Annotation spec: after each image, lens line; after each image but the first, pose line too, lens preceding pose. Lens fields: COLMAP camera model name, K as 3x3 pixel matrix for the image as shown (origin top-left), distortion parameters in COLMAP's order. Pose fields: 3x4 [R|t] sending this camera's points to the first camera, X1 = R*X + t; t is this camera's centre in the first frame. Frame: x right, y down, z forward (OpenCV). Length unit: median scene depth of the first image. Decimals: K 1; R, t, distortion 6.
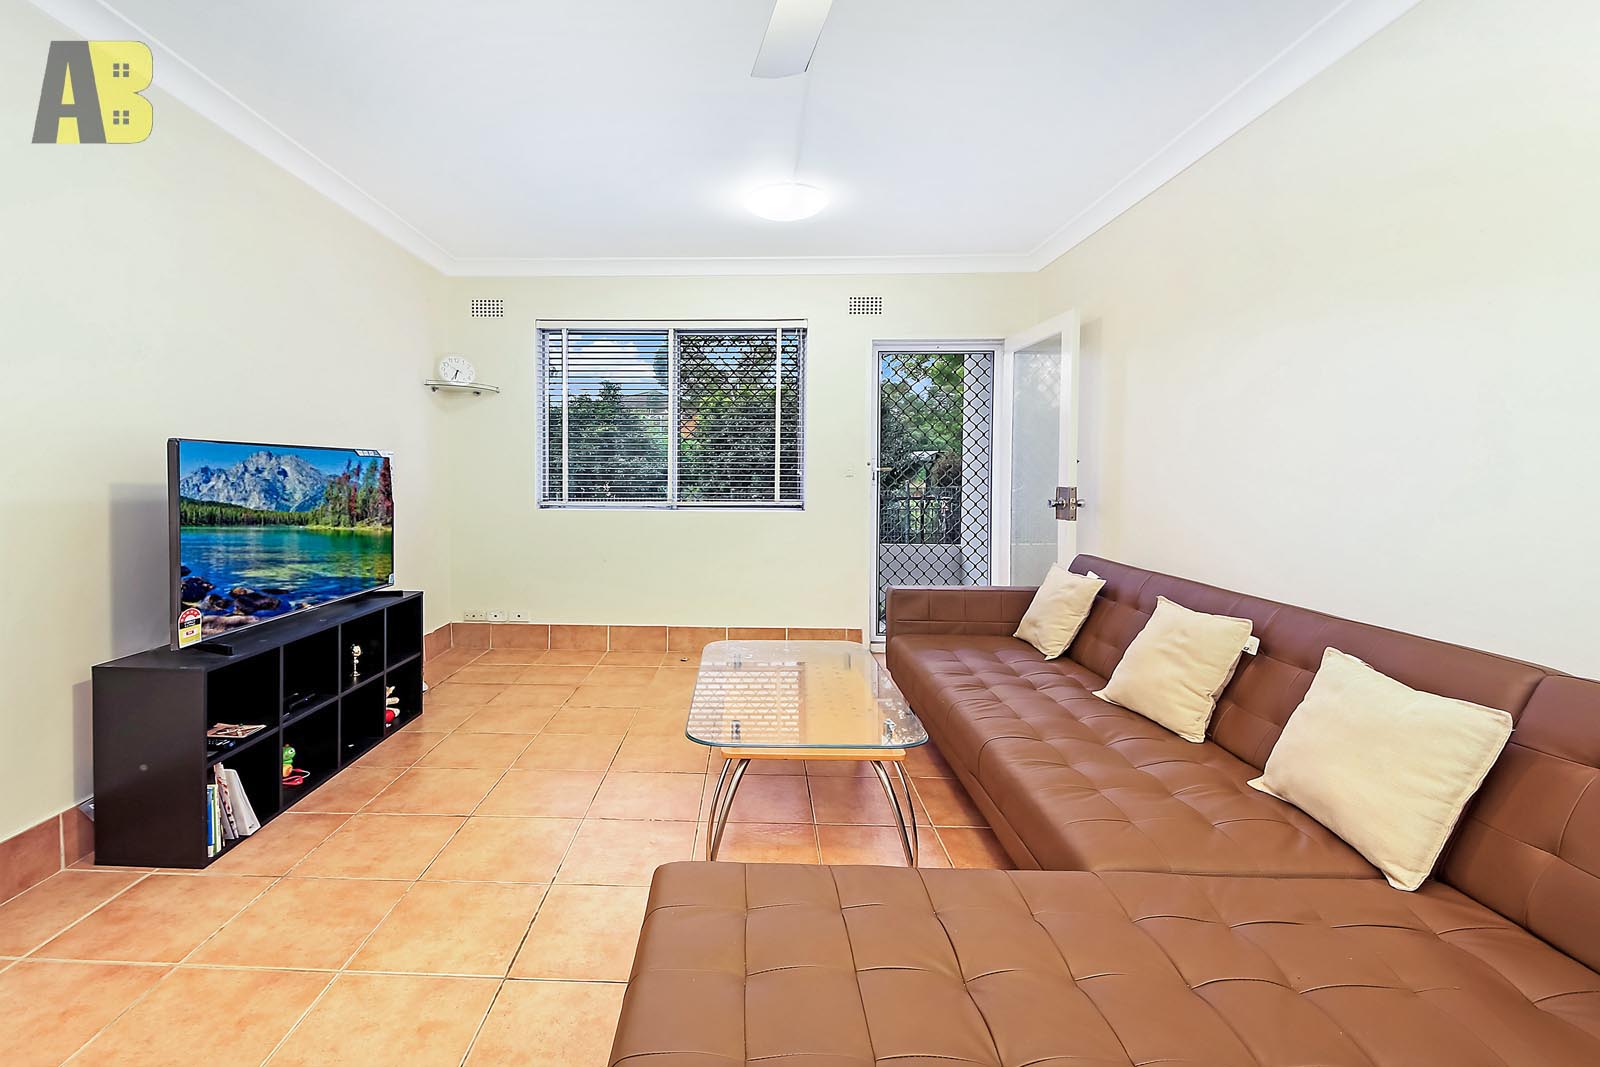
lens RADIAL K [[566.2, 0, 833.0], [0, 566.2, 492.3], [0, 0, 1]] dist [0.024518, -0.006822]
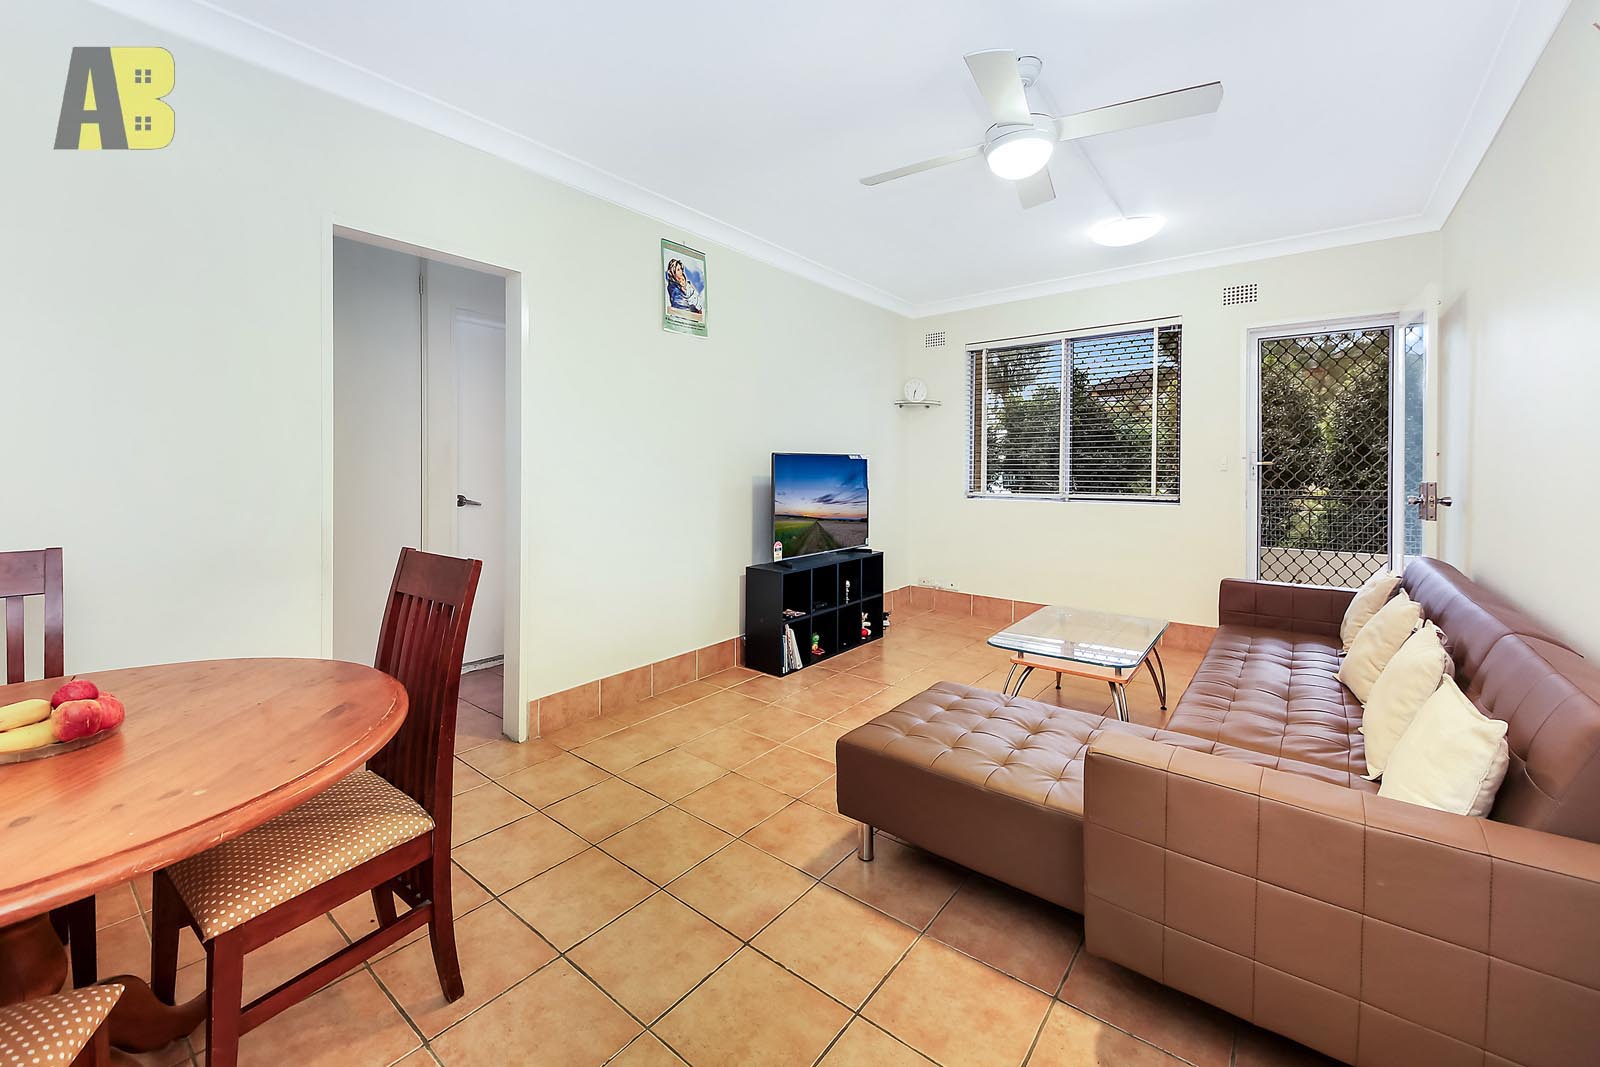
lens RADIAL K [[634.7, 0, 800.9], [0, 634.7, 477.2], [0, 0, 1]] dist [-0.000041, -0.000010]
pose [[0.689471, 0.002786, -0.724308, 0.346609], [-0.015211, 0.999828, -0.010634, 0.005563], [0.724154, 0.018349, 0.689394, -0.300092]]
